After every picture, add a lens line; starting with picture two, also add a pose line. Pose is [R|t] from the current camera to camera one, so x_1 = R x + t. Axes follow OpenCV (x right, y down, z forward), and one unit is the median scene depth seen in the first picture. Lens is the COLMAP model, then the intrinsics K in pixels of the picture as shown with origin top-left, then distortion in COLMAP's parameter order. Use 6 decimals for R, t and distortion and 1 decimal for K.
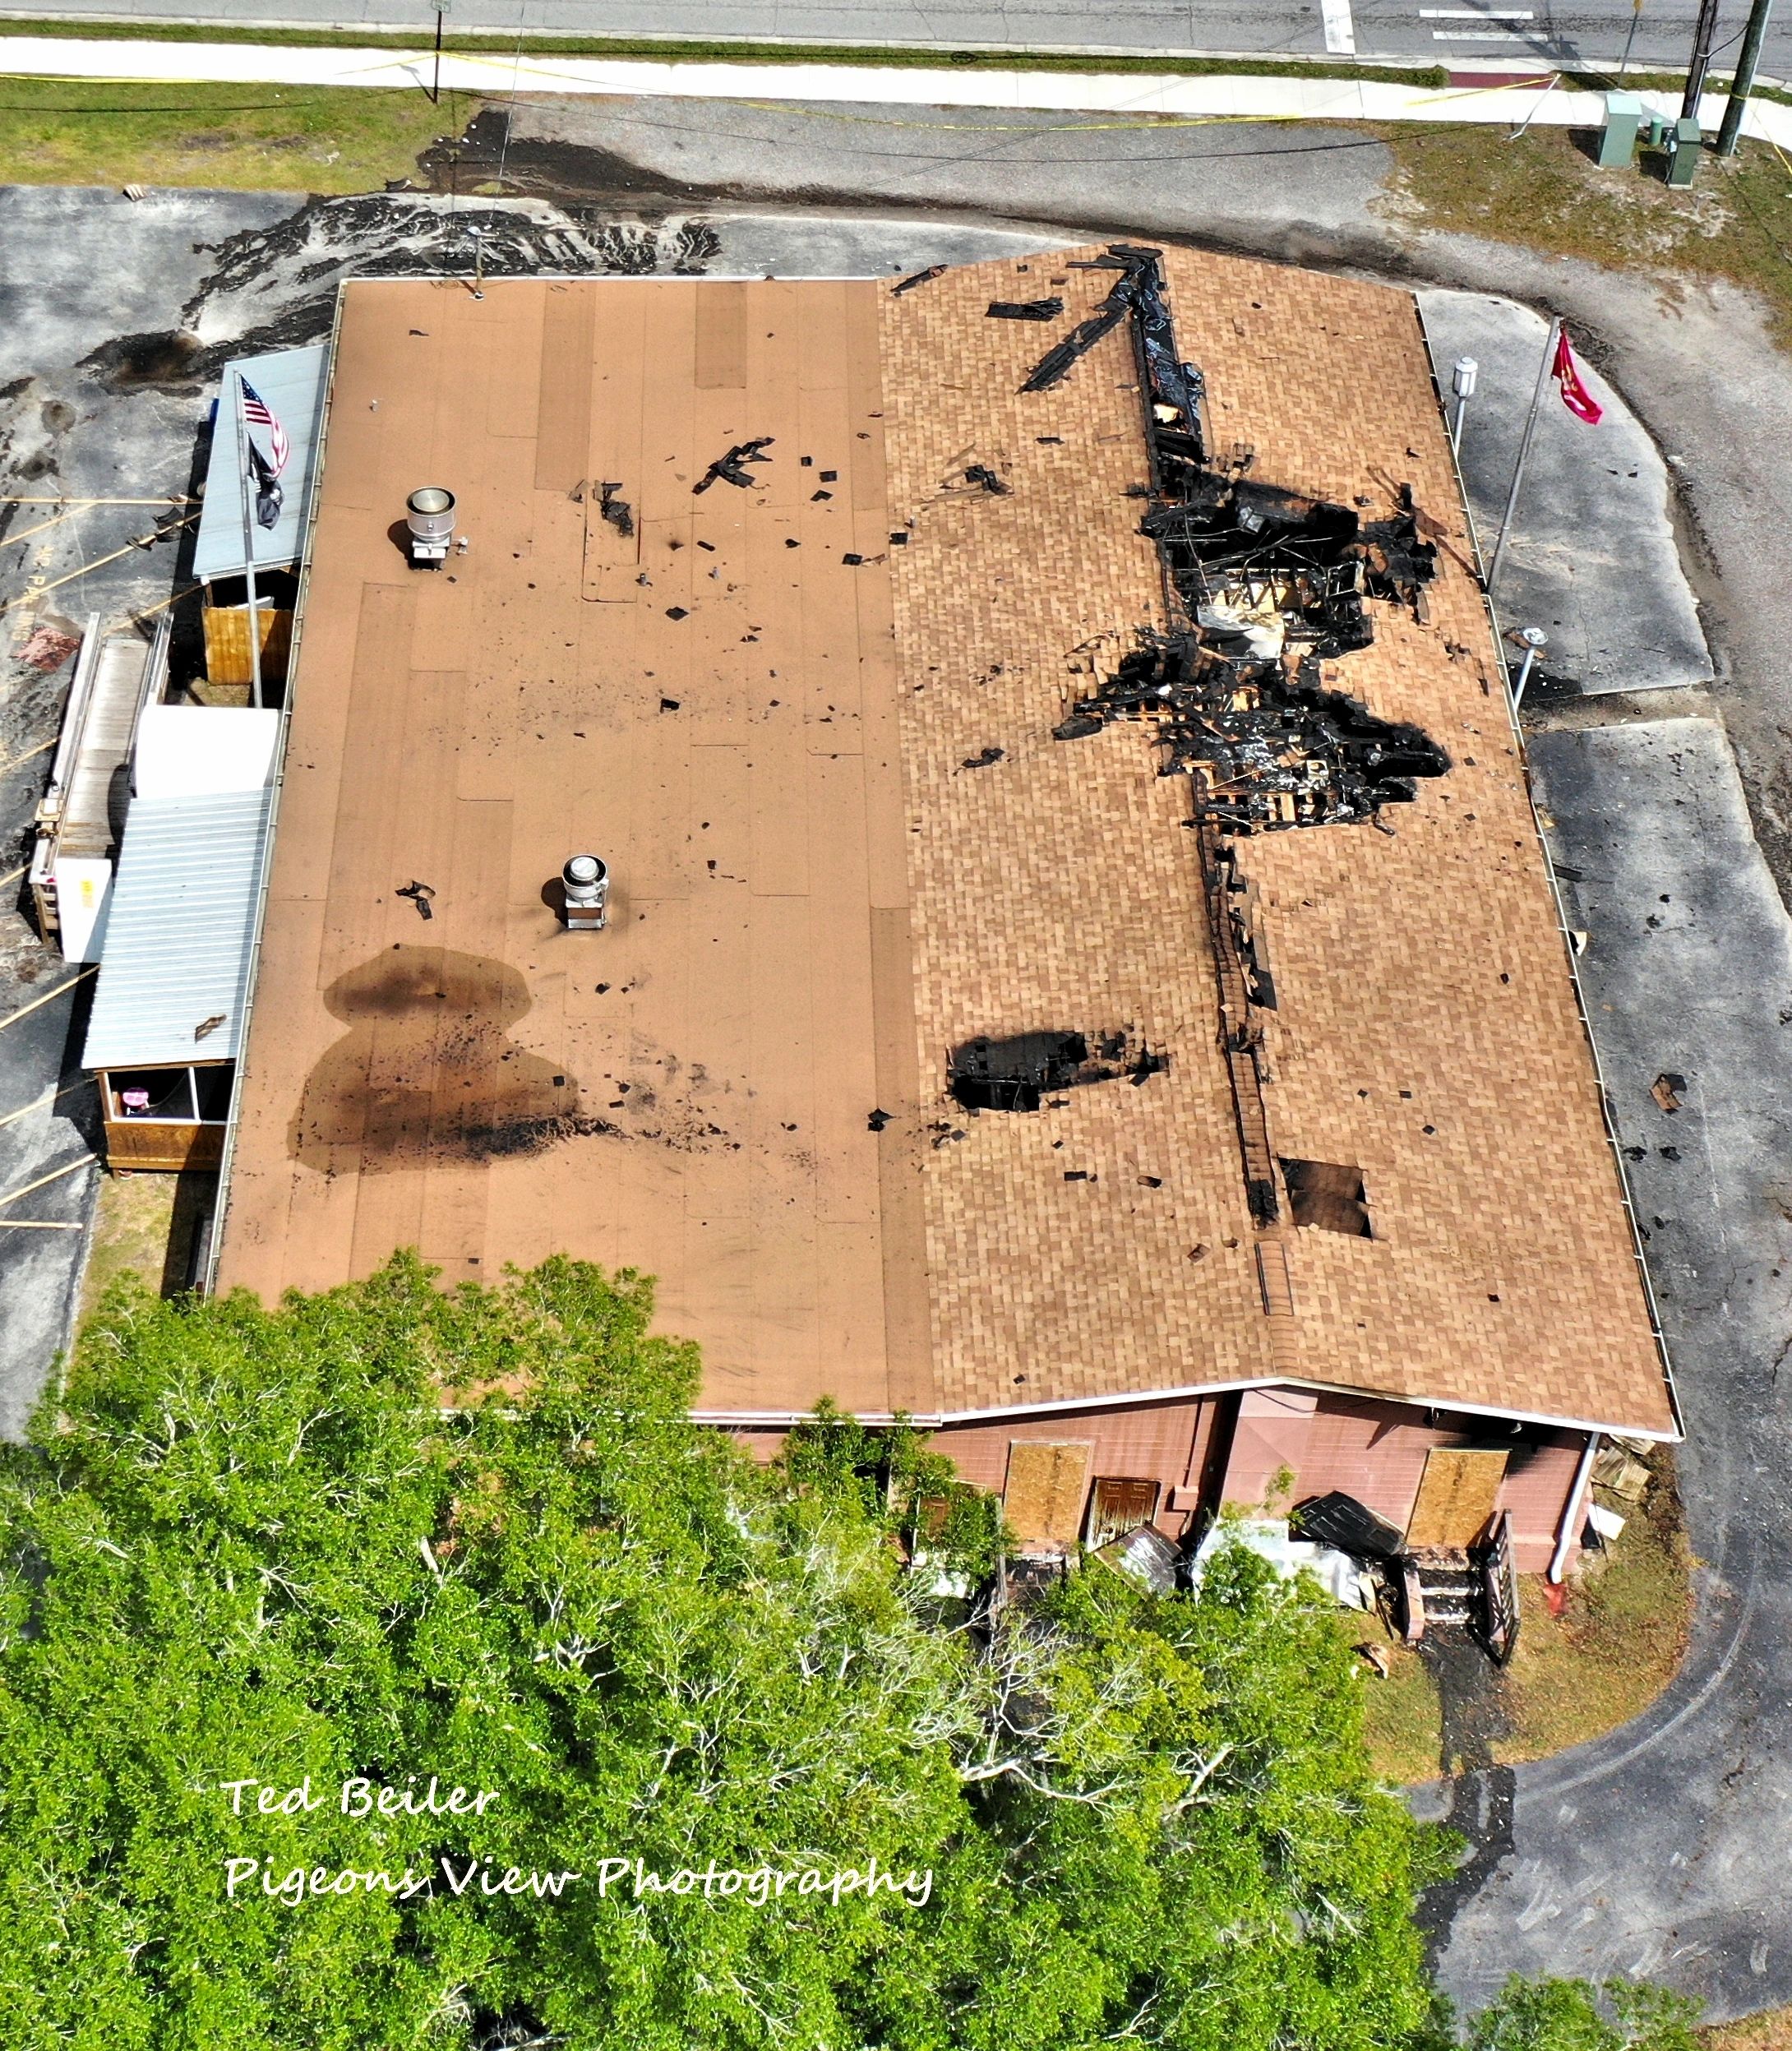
lens RADIAL K [[3524.4, 0, 587.8], [0, 3524.4, 849.0], [0, 0, 1]] dist [0.011041, 0.000000]
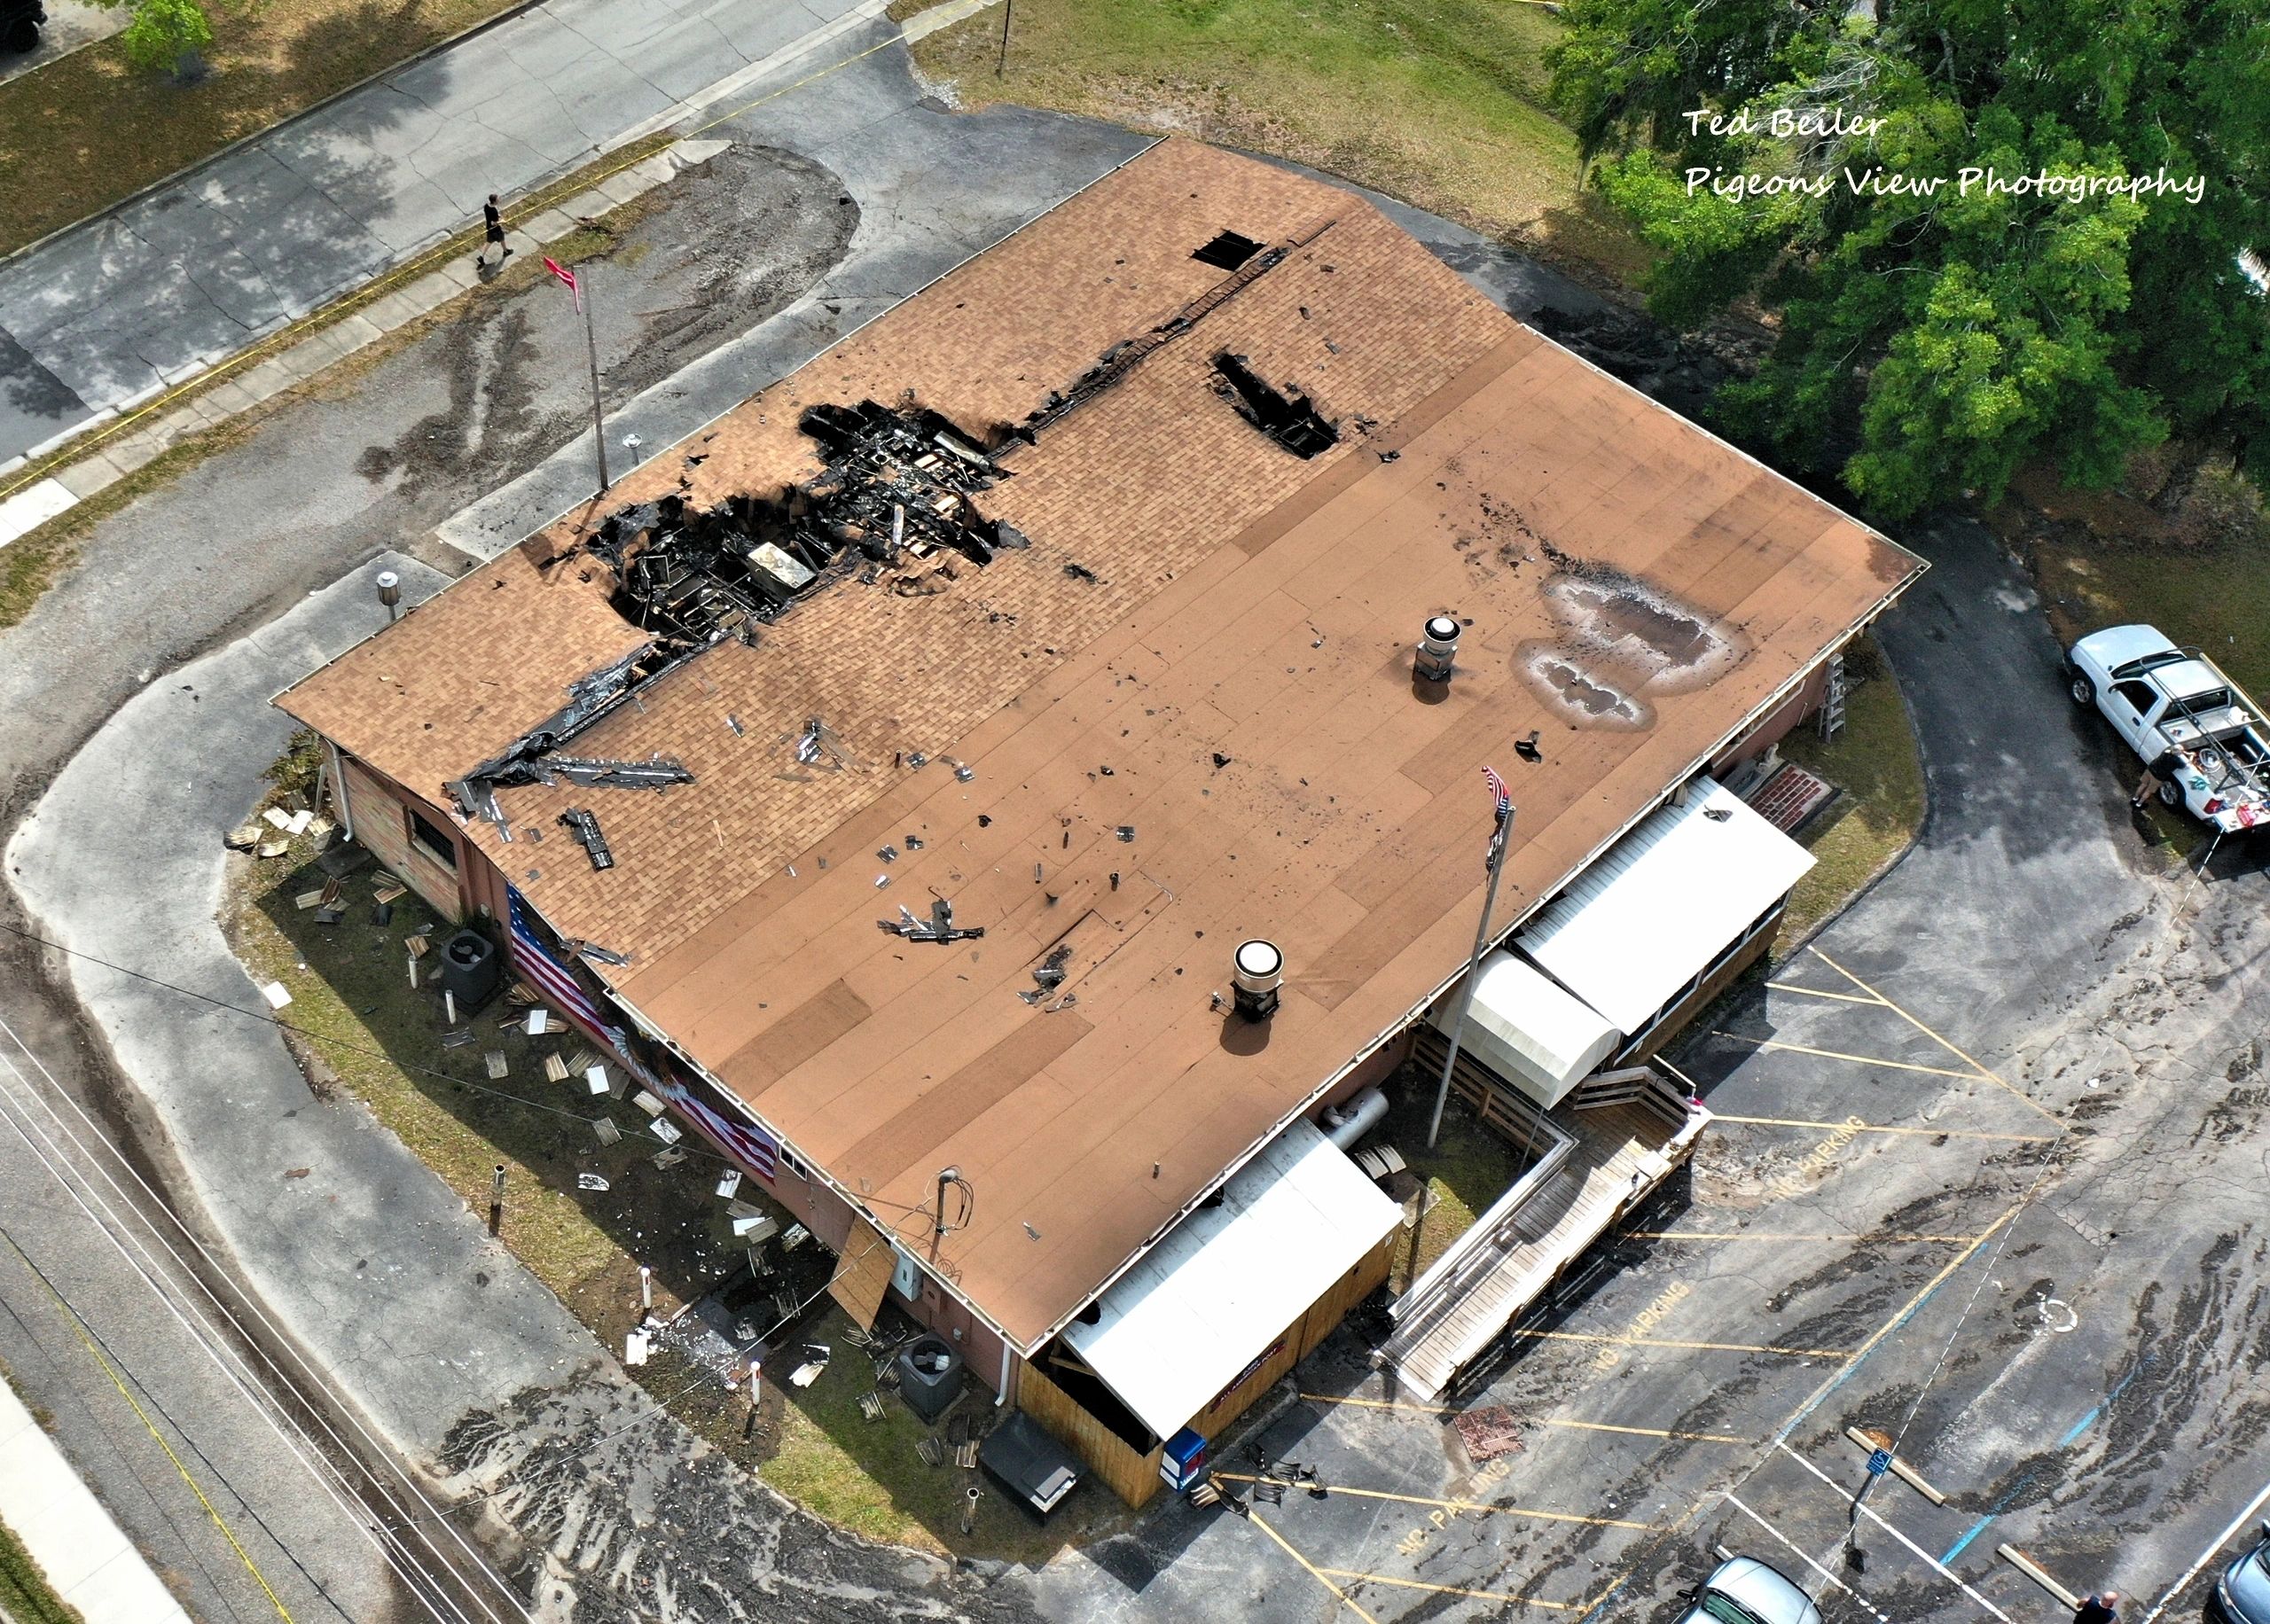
lens RADIAL K [[2886.5, 0, 806.2], [0, 2886.5, 899.9], [0, 0, 1]] dist [0.019616, 0.000000]
pose [[-0.712361, -0.535471, 0.453666, -0.310373], [0.497873, 0.070018, 0.864419, -0.857170], [-0.494636, 0.841646, 0.216719, 0.839290]]
